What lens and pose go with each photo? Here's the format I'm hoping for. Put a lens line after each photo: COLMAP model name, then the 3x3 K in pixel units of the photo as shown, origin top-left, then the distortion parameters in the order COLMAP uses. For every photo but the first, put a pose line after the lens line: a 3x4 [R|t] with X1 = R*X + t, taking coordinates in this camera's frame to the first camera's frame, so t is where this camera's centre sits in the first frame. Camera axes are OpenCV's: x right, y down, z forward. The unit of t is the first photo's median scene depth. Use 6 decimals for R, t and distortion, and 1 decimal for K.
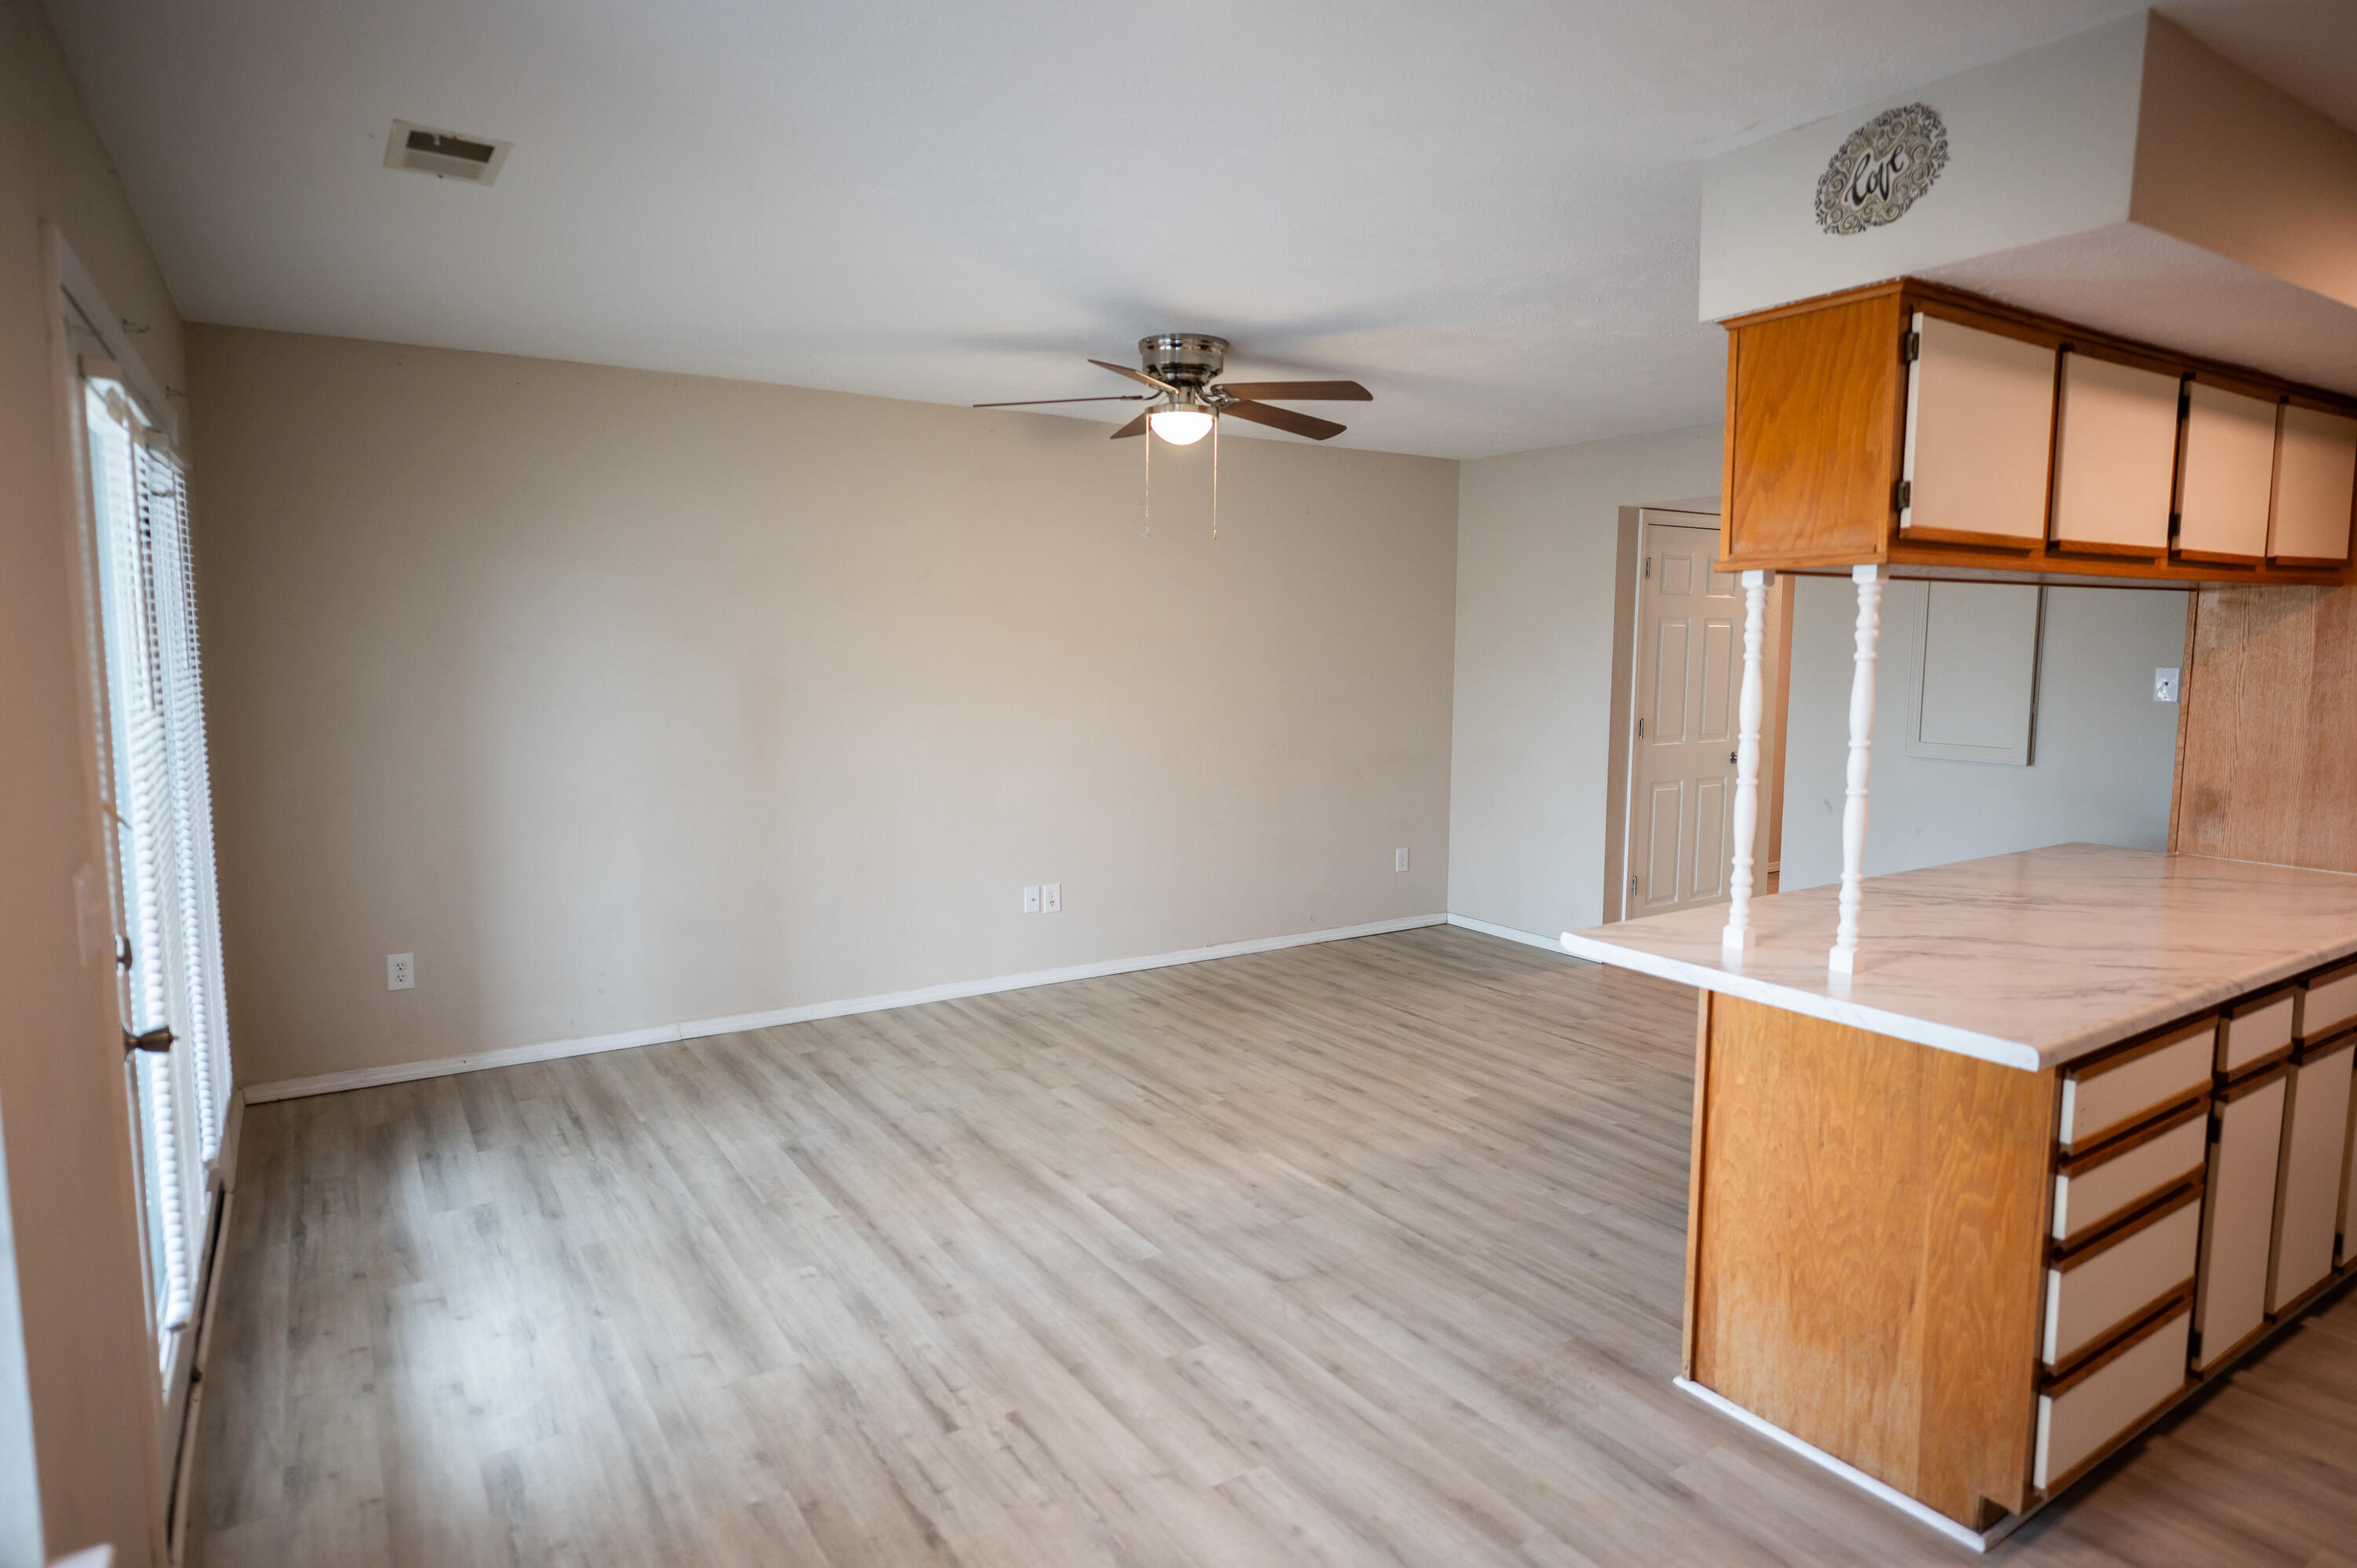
lens RADIAL K [[1324.4, 0, 1194.5], [0, 1324.4, 776.3], [0, 0, 1]] dist [-0.004955, 0.002840]
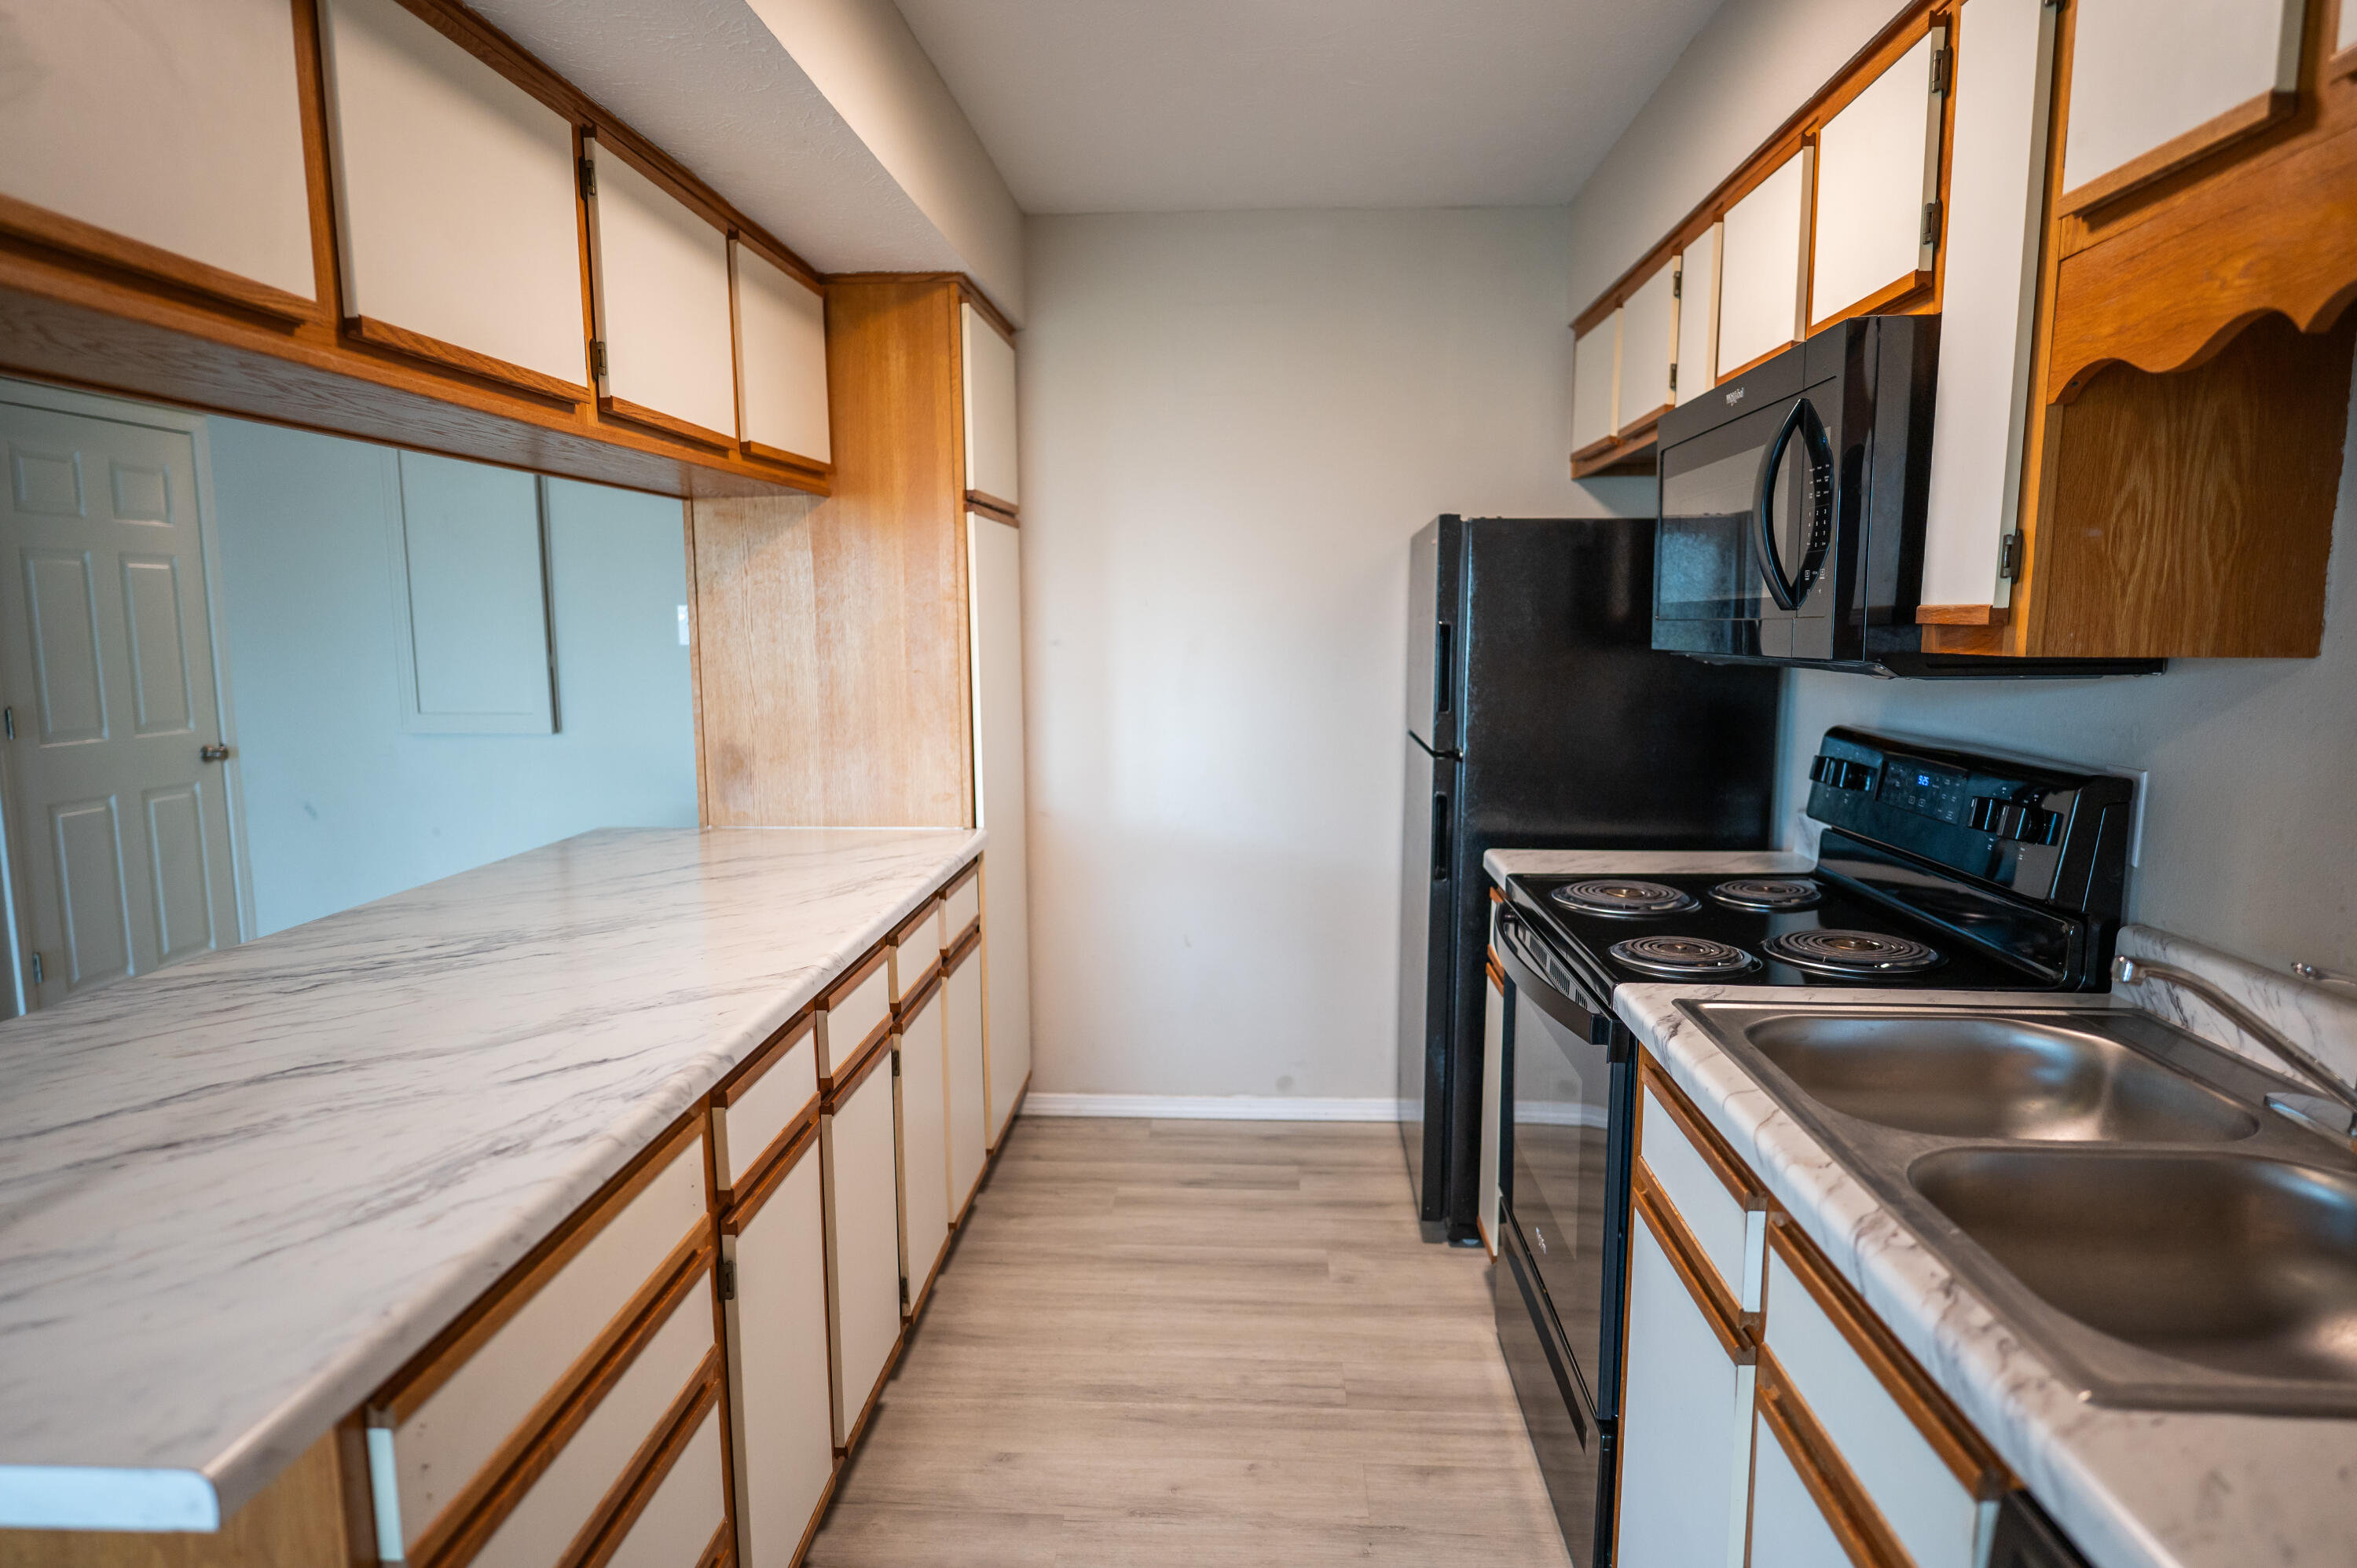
lens RADIAL K [[1324.4, 0, 1187.9], [0, 1324.4, 788.2], [0, 0, 1]] dist [-0.004955, 0.002840]
pose [[0.591572, -0.111085, 0.798563, 0.318343], [0.091358, 0.993319, 0.070499, 0.004517], [-0.801059, 0.031250, 0.597769, 0.327098]]
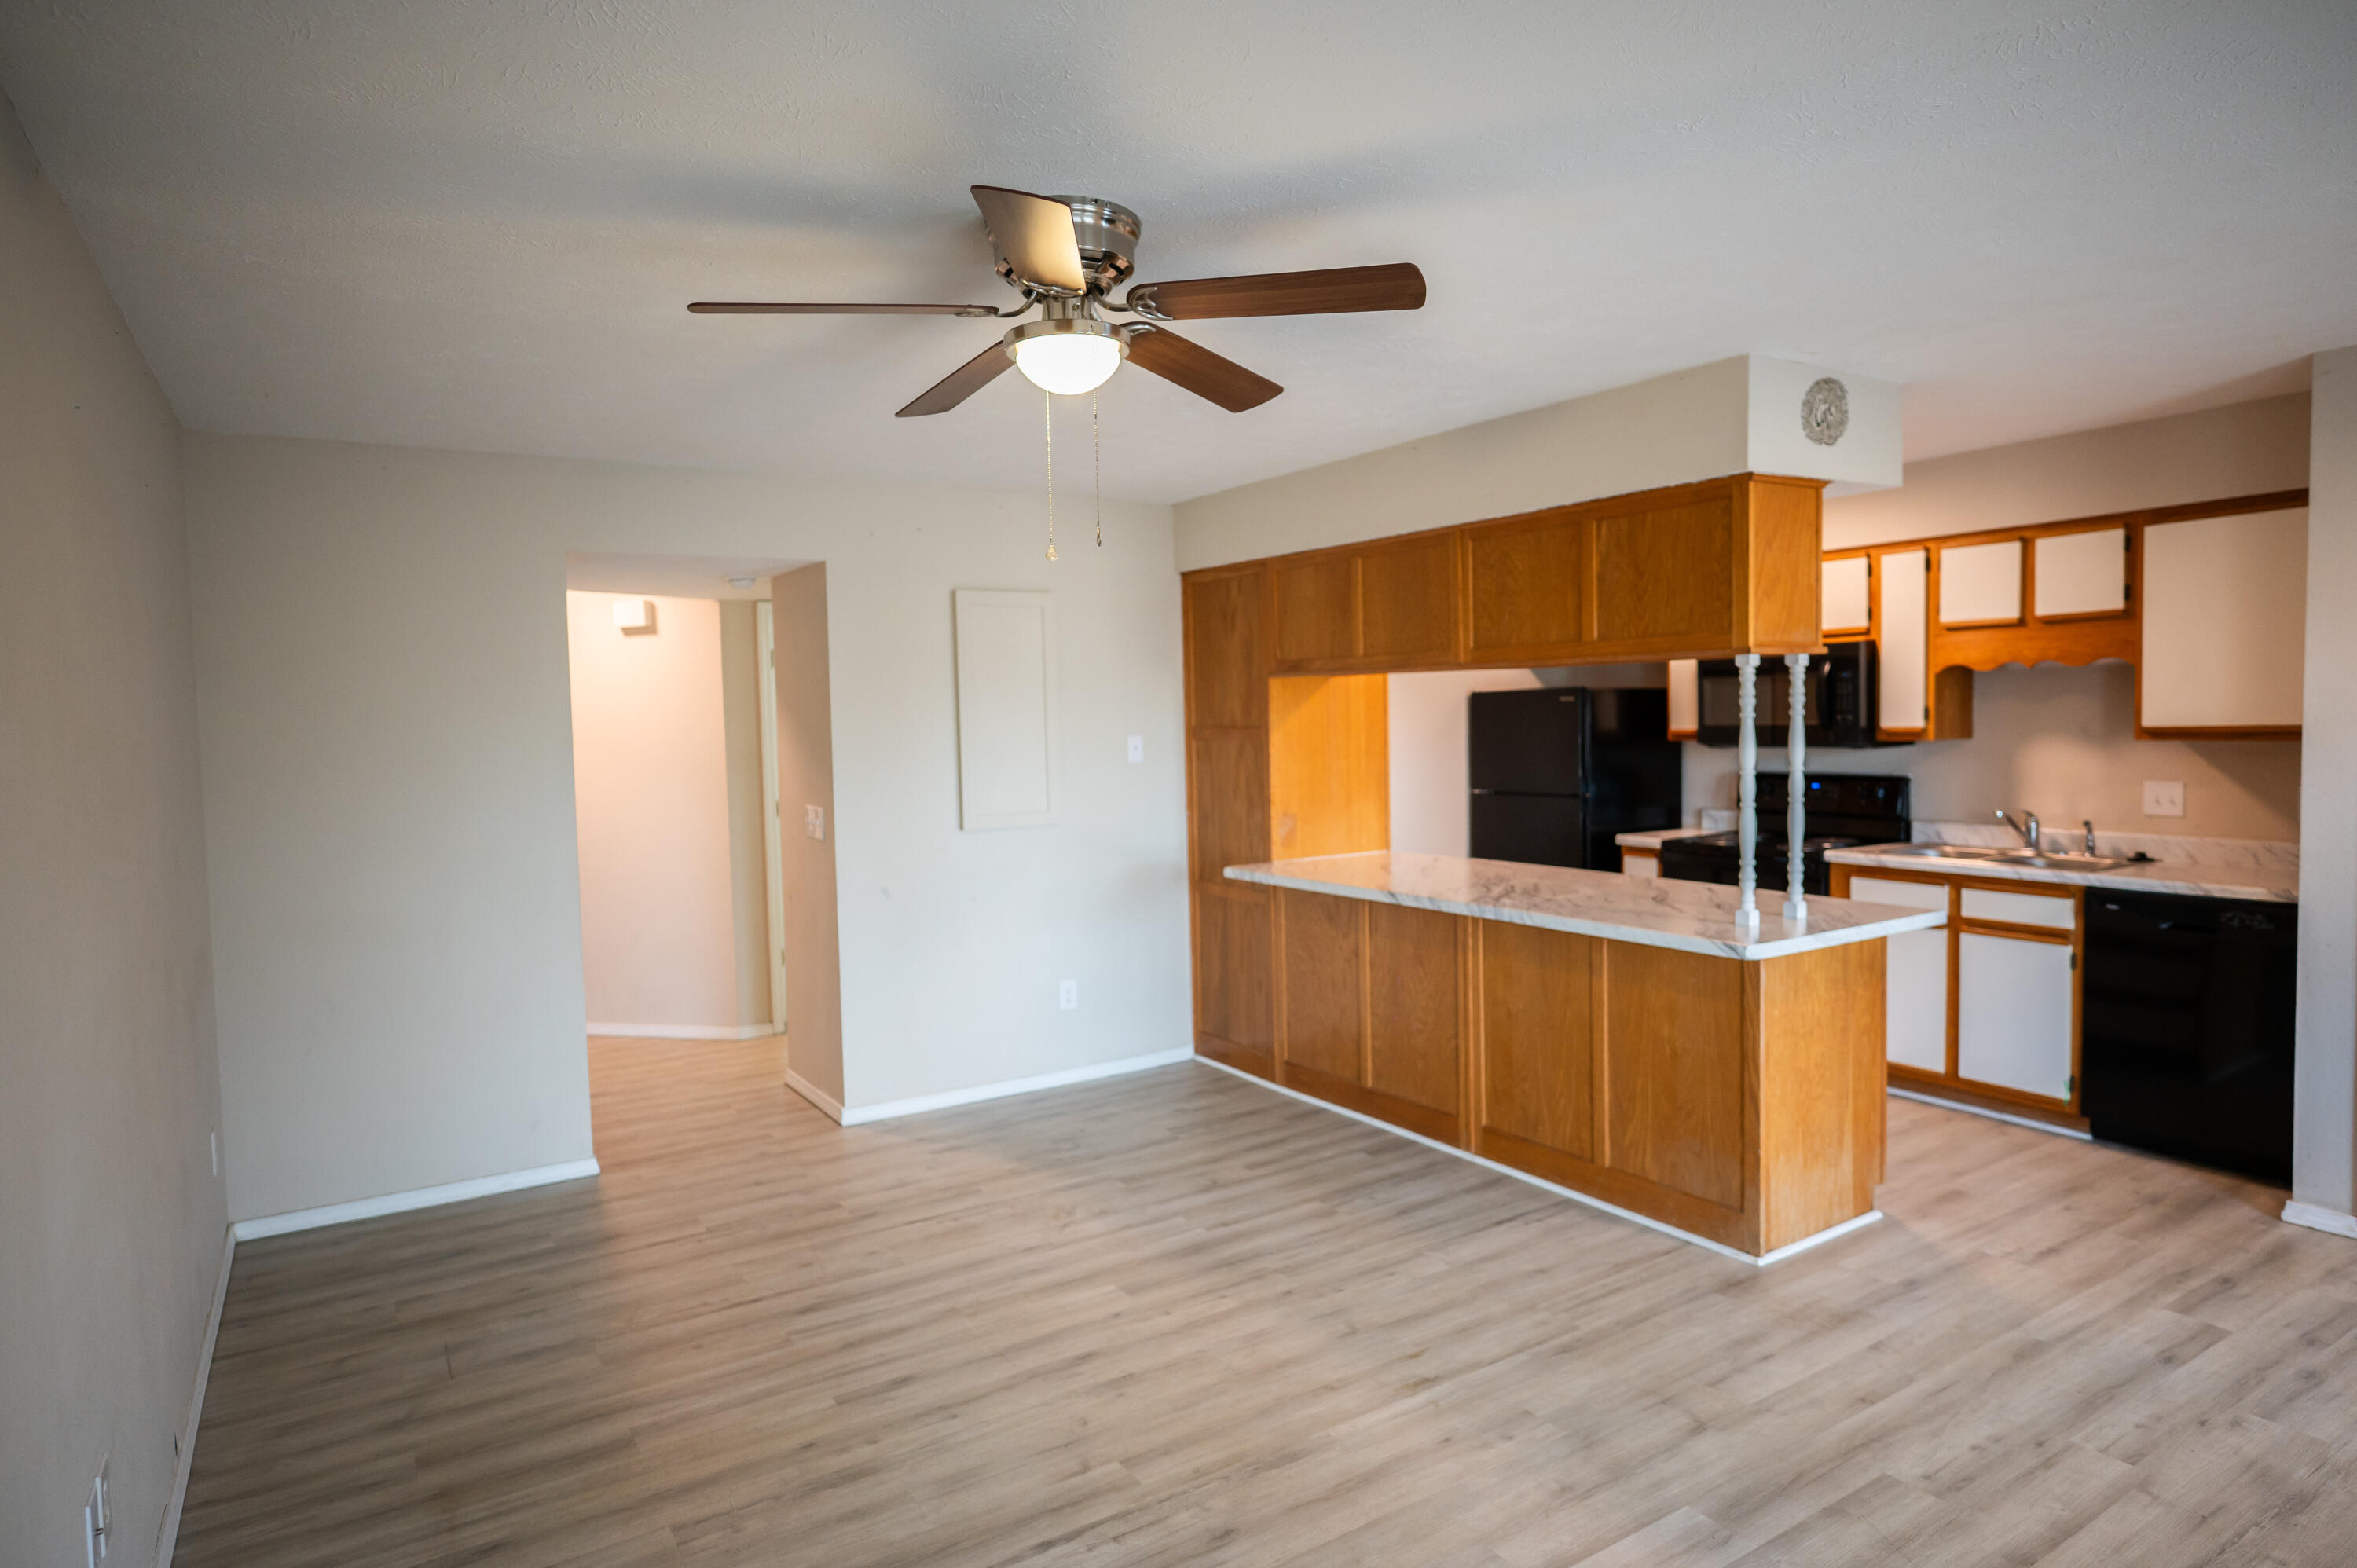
lens RADIAL K [[1324.4, 0, 1182.2], [0, 1324.4, 785.8], [0, 0, 1]] dist [-0.004955, 0.002840]
pose [[0.015311, -0.060256, 0.998066, -0.778612], [0.128299, 0.990049, 0.057804, -0.137105], [-0.991617, 0.127166, 0.022889, 1.236888]]
